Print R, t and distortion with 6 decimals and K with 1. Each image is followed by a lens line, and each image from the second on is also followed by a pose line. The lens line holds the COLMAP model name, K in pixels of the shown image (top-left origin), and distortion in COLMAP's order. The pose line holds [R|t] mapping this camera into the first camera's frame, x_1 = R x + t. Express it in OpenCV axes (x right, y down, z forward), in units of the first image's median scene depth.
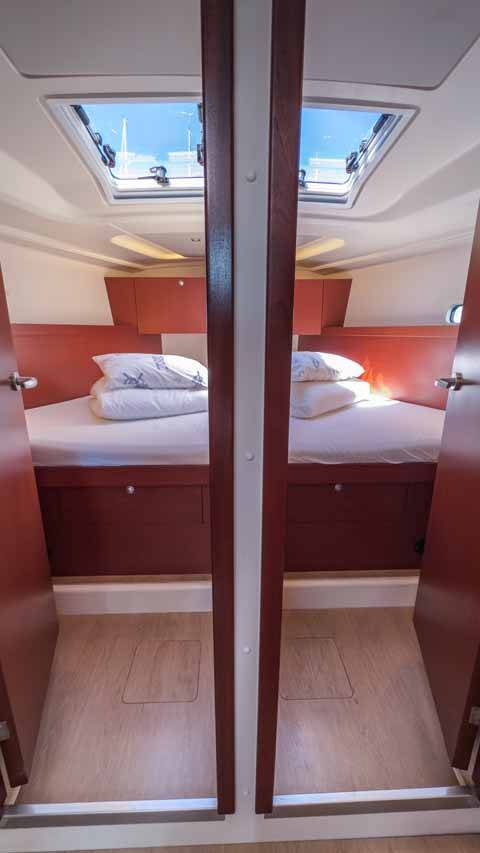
lens RADIAL K [[346.8, 0, 237.7], [0, 346.8, 421.5], [0, 0, 1]] dist [-0.003689, 0.000123]
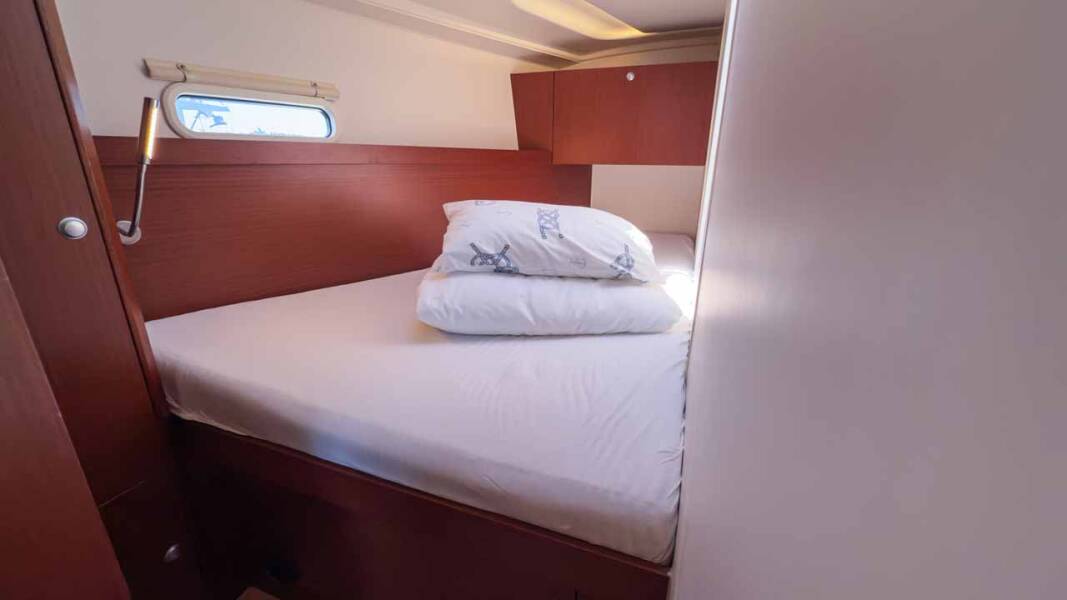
lens RADIAL K [[433.8, 0, 542.8], [0, 433.8, 298.8], [0, 0, 1]] dist [-0.003689, 0.000123]
pose [[0.932309, 0.124264, -0.339645, -0.010358], [-0.106098, 0.991773, 0.071620, -0.108800], [0.345750, -0.030737, 0.937823, 0.420933]]
